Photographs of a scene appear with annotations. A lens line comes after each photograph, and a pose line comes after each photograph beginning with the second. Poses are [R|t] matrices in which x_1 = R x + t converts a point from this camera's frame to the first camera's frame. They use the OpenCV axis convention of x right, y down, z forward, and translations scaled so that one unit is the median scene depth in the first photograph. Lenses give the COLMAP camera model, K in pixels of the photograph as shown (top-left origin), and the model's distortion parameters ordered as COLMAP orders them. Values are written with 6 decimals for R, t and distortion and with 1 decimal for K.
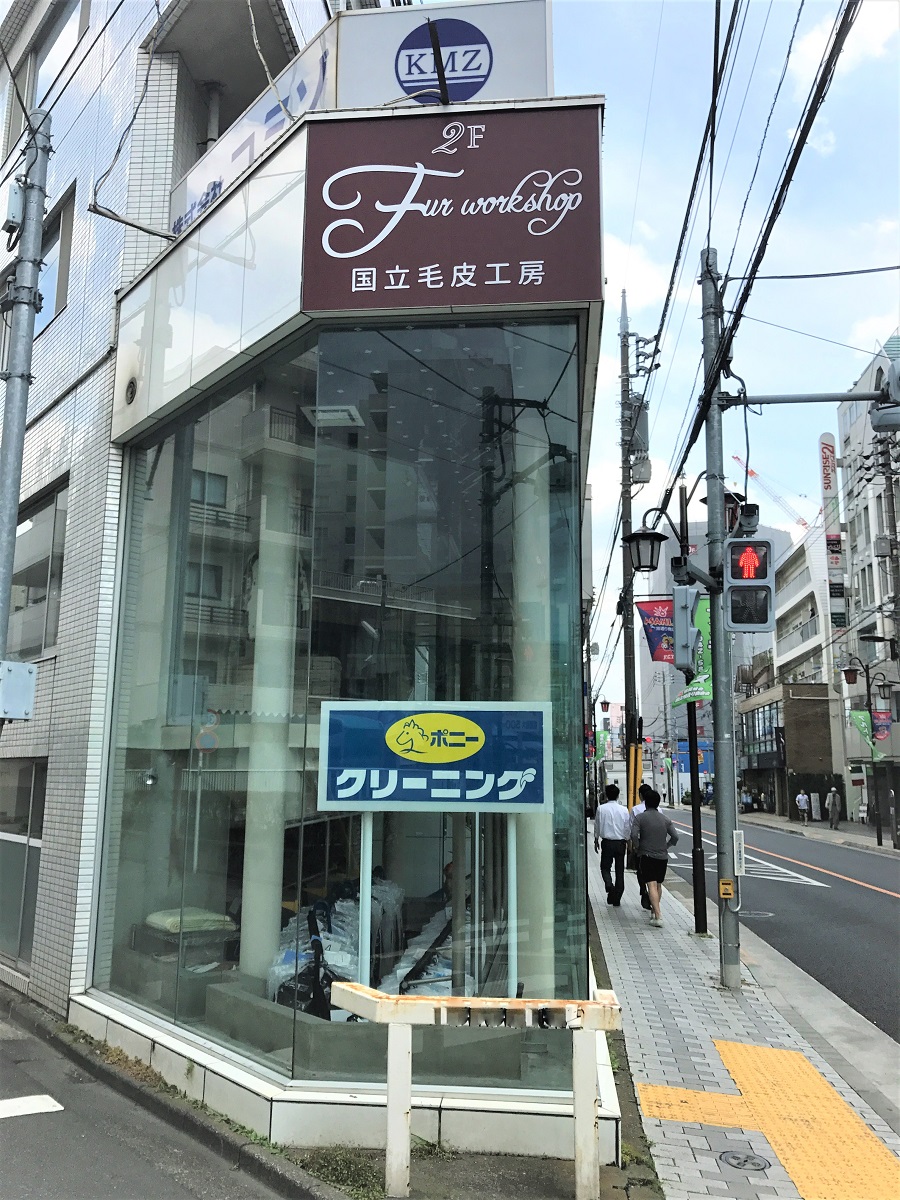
lens RADIAL K [[986.7, 0, 454.1], [0, 986.7, 600.2], [0, 0, 1]] dist [0.003490, 0.005085]
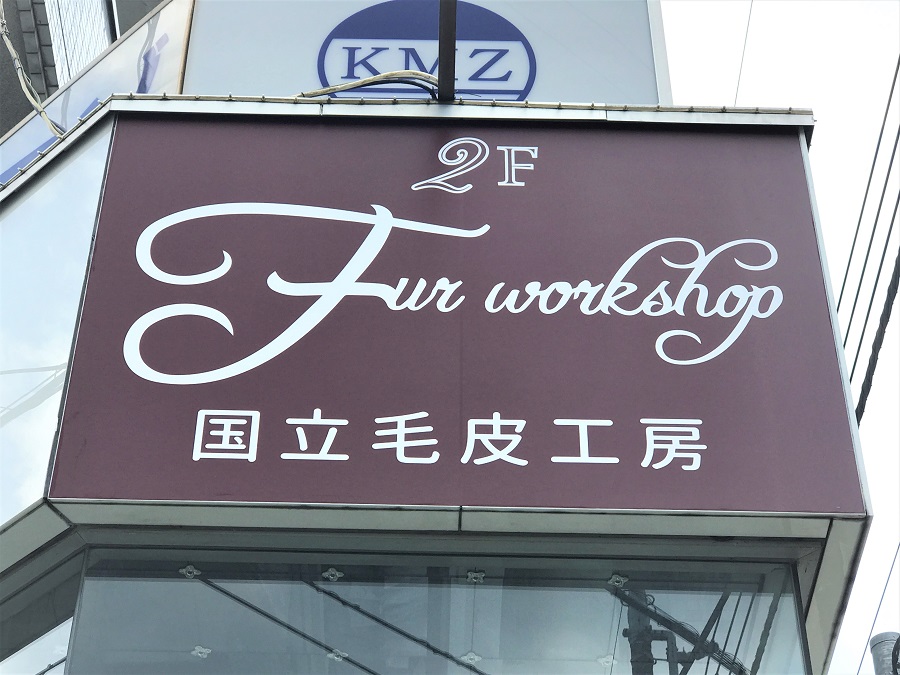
lens RADIAL K [[1946.0, 0, 446.9], [0, 1946.0, 335.9], [0, 0, 1]] dist [-0.036606, 0.000000]
pose [[0.993040, 0.079179, 0.087195, -0.075668], [-0.020948, 0.847245, -0.530790, 0.032923], [-0.115903, 0.525269, 0.843006, 0.348620]]
